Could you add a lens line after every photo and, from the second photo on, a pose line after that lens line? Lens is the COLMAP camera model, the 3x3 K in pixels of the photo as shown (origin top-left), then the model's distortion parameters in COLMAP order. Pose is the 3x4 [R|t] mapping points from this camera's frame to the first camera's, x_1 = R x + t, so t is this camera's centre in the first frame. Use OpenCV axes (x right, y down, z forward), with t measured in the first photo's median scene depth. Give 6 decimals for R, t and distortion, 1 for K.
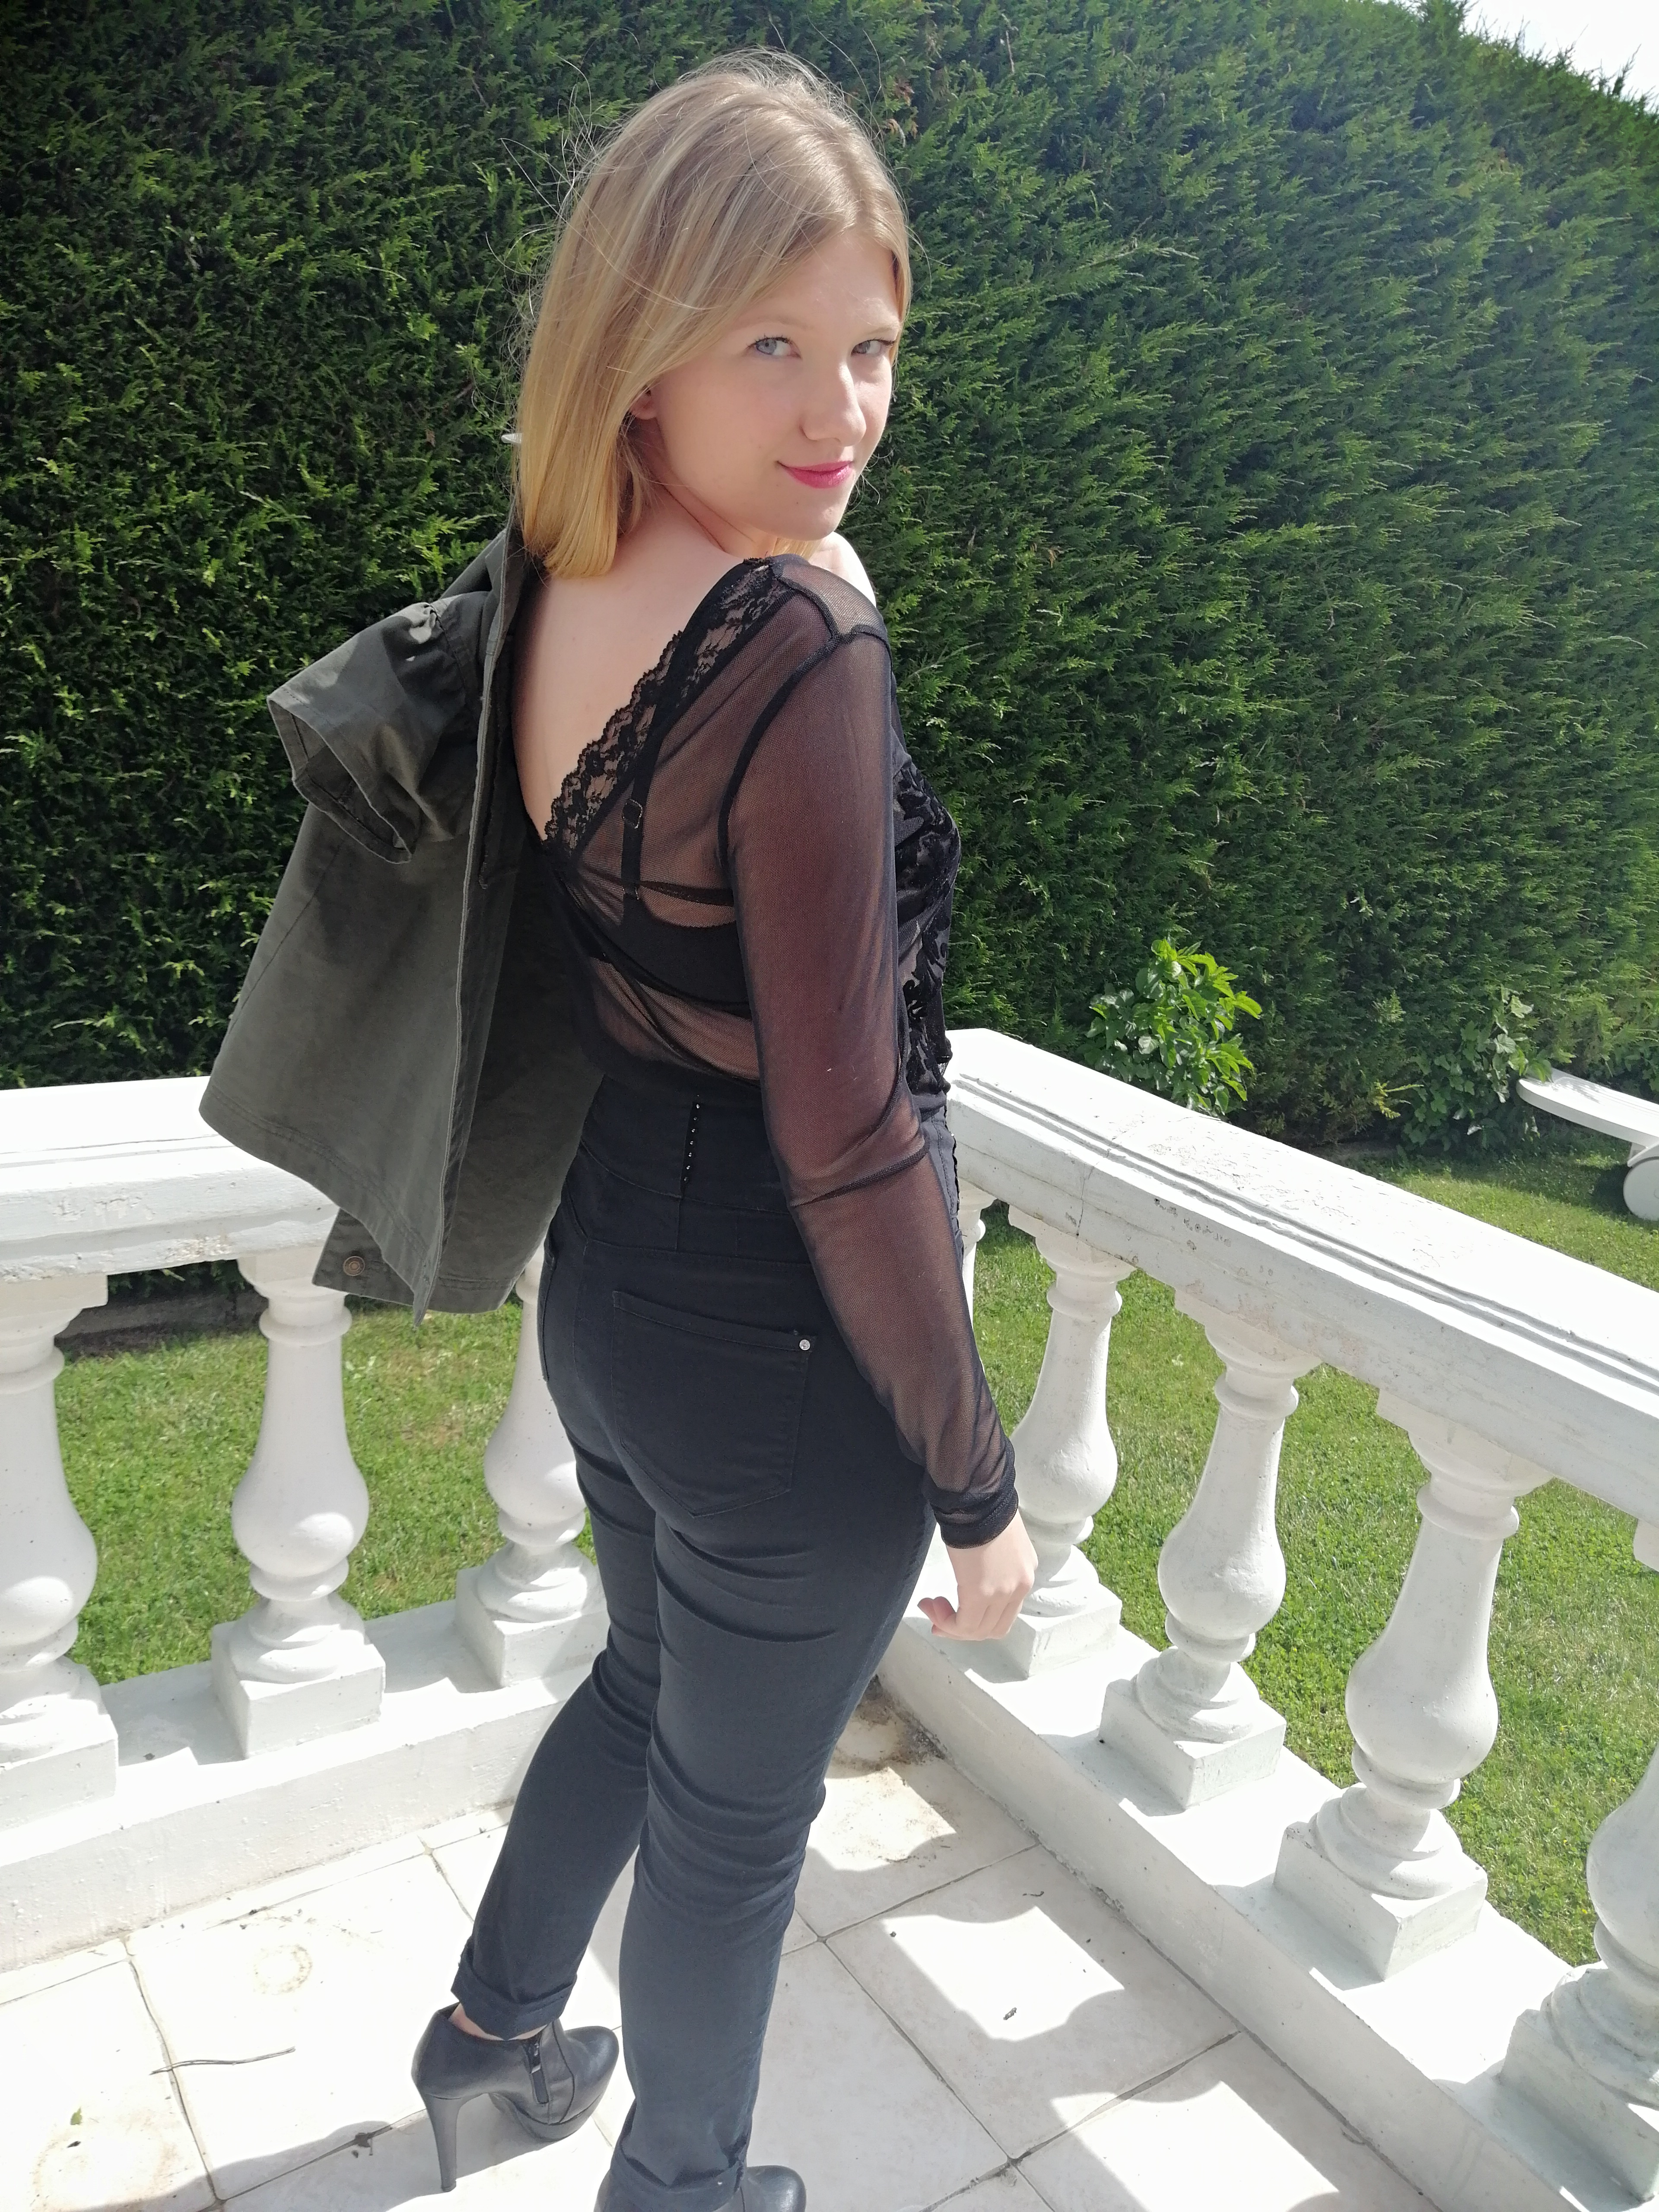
lens RADIAL K [[1731.5, 0, 839.4], [0, 1731.5, 1106.5], [0, 0, 1]] dist [-0.026651, 0.055369]
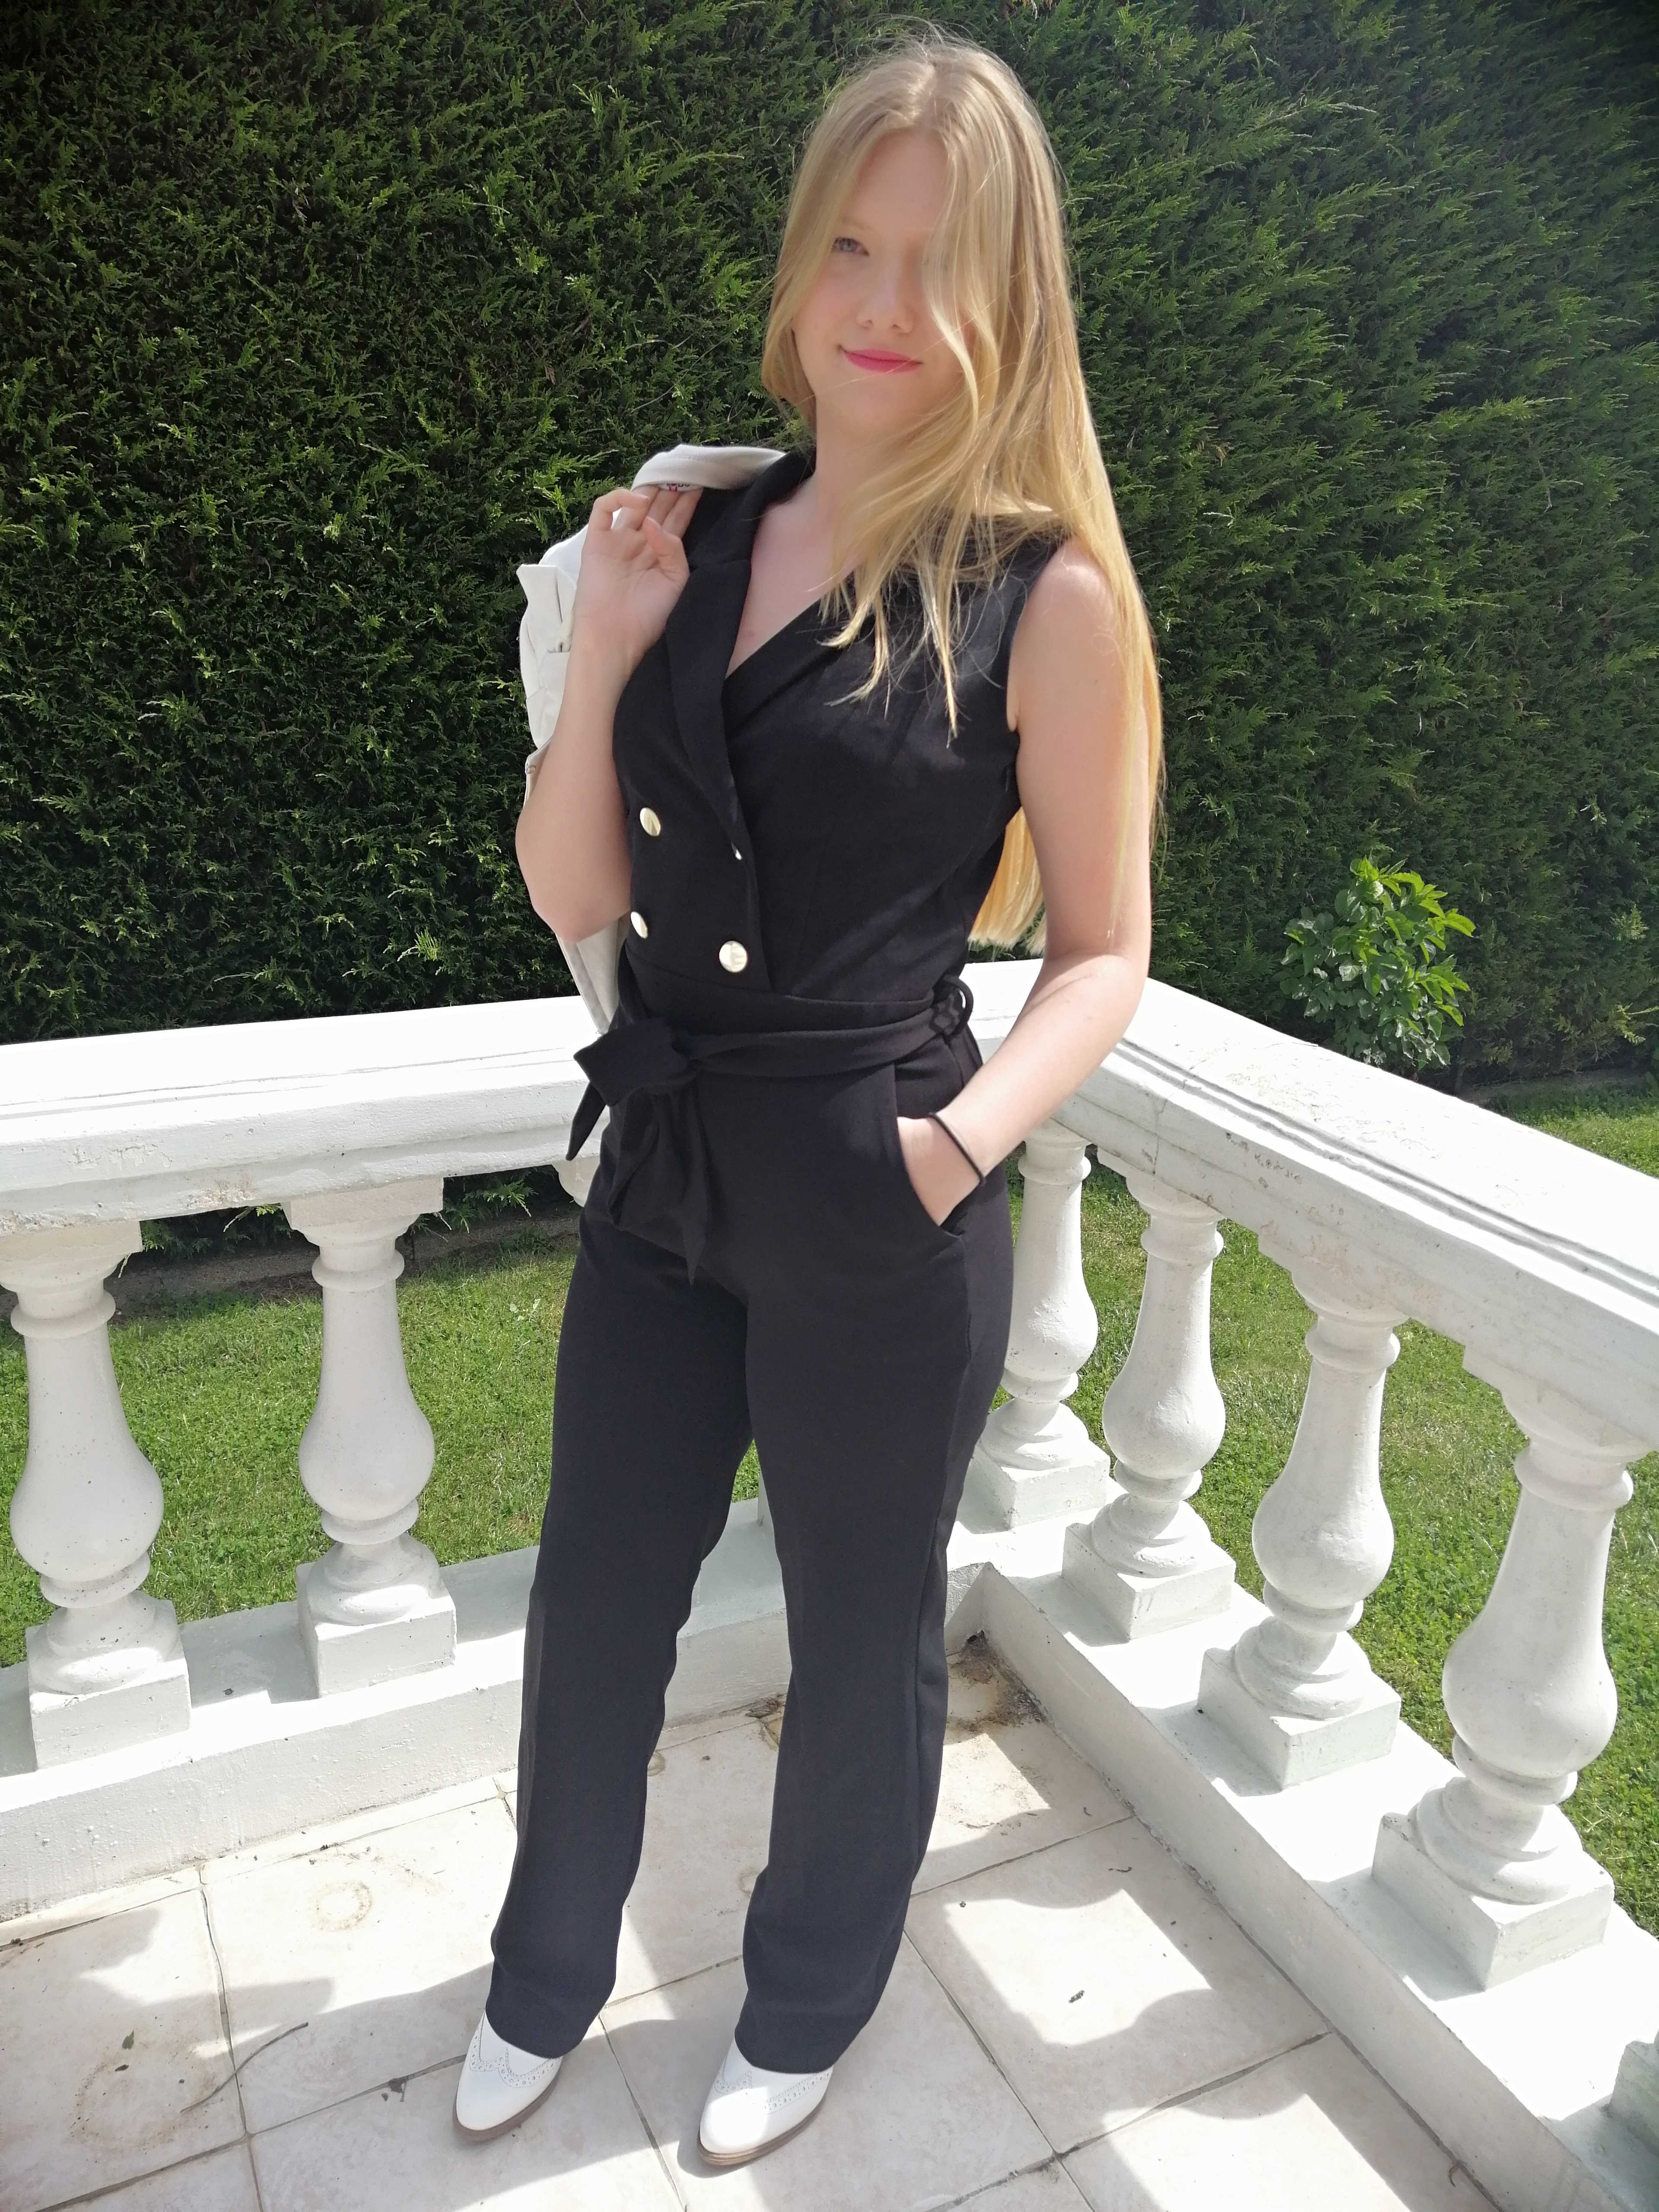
lens RADIAL K [[1721.8, 0, 838.0], [0, 1721.8, 1102.8], [0, 0, 1]] dist [-0.008887, 0.044962]
pose [[0.987339, -0.015900, -0.157828, 0.074504], [0.020848, 0.999340, 0.029741, 0.003354], [0.157251, -0.032655, 0.987019, 0.037518]]
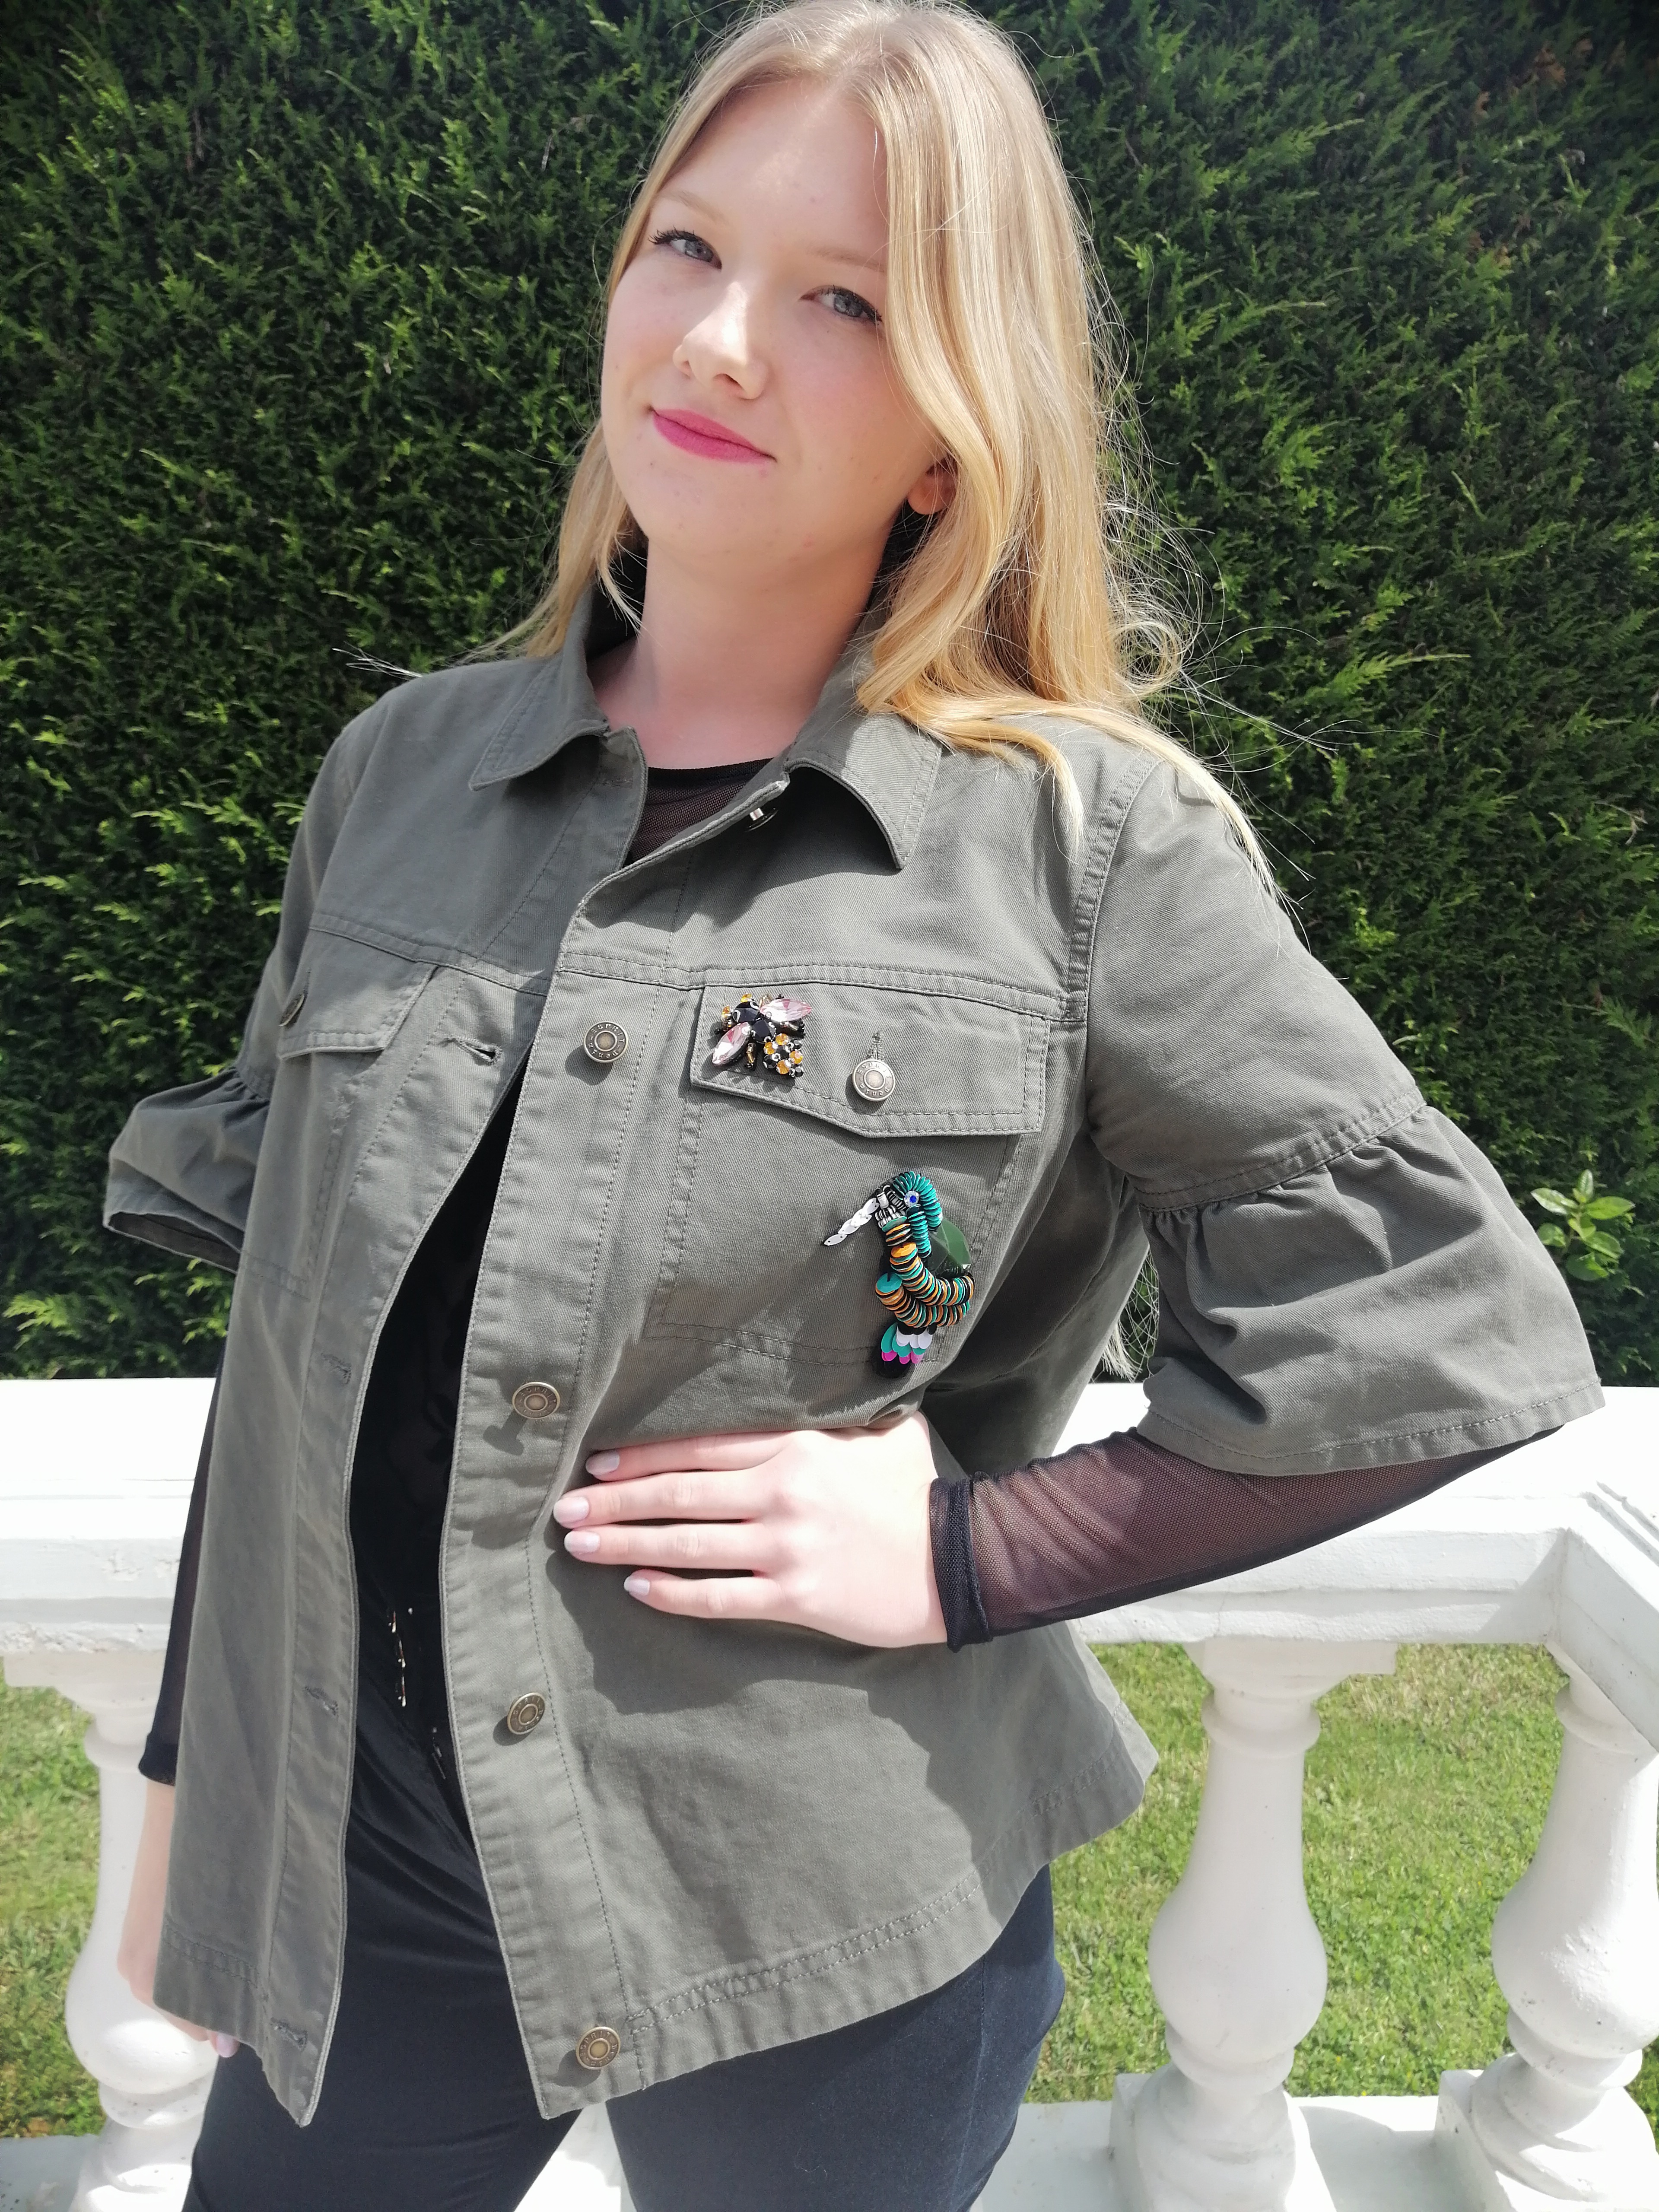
lens RADIAL K [[1744.5, 0, 829.5], [0, 1744.5, 1106.0], [0, 0, 1]] dist [-0.024932, 0.053304]
pose [[0.863905, 0.039393, -0.502112, 0.095624], [-0.088437, 0.993312, -0.074231, -0.055166], [0.495829, 0.108534, 0.861611, 0.240453]]
